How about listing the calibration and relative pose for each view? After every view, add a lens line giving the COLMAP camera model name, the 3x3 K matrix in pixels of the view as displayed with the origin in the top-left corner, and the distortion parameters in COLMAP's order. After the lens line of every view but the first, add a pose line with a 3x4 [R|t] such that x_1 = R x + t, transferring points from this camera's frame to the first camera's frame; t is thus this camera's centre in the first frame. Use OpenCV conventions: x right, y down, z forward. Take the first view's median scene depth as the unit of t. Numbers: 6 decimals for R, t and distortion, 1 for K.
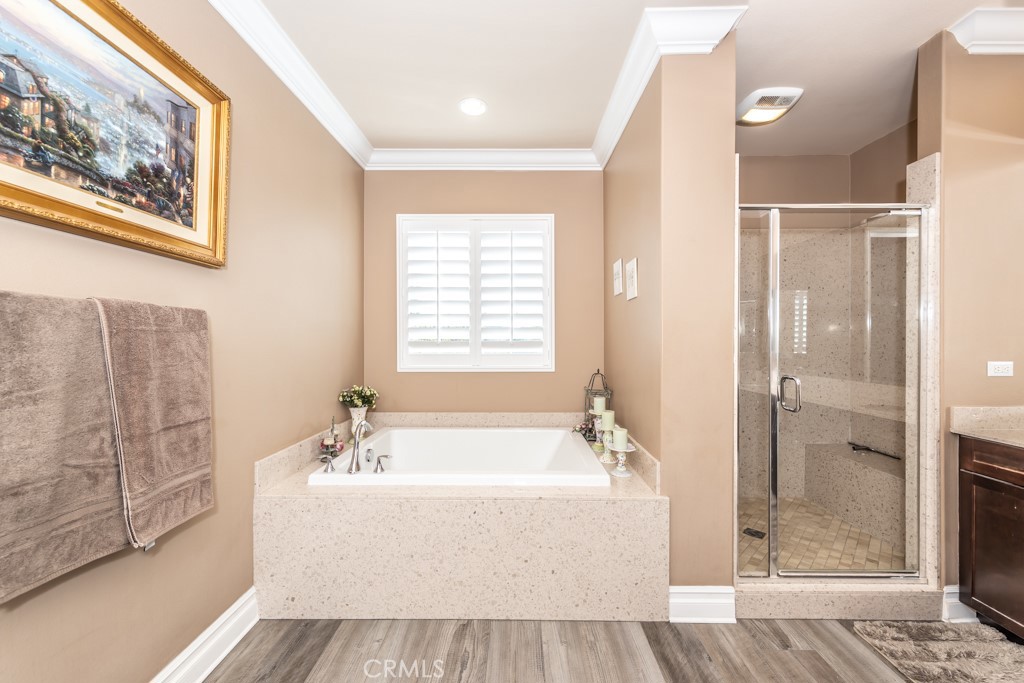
lens RADIAL K [[389.5, 0, 514.7], [0, 389.5, 335.8], [0, 0, 1]] dist [0.005440, -0.000267]
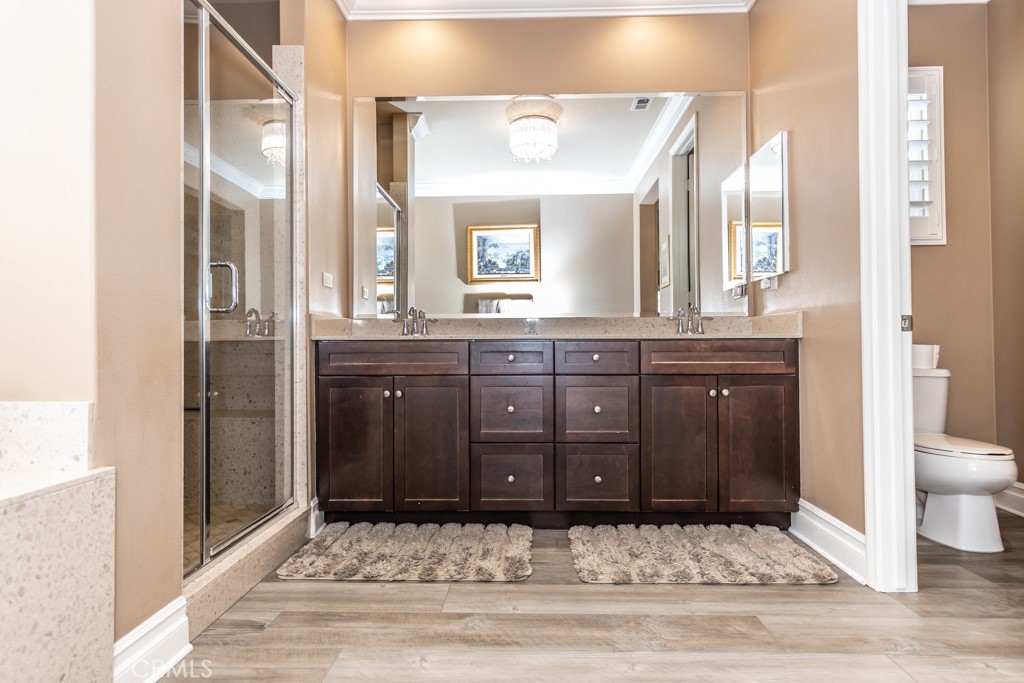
lens RADIAL K [[601.6, 0, 513.0], [0, 601.6, 336.0], [0, 0, 1]] dist [0.000837, -0.000573]
pose [[0.034821, 0.010294, 0.999341, -0.354455], [0.006614, 0.999923, -0.010531, 0.260479], [-0.999372, 0.006977, 0.034750, 0.464870]]
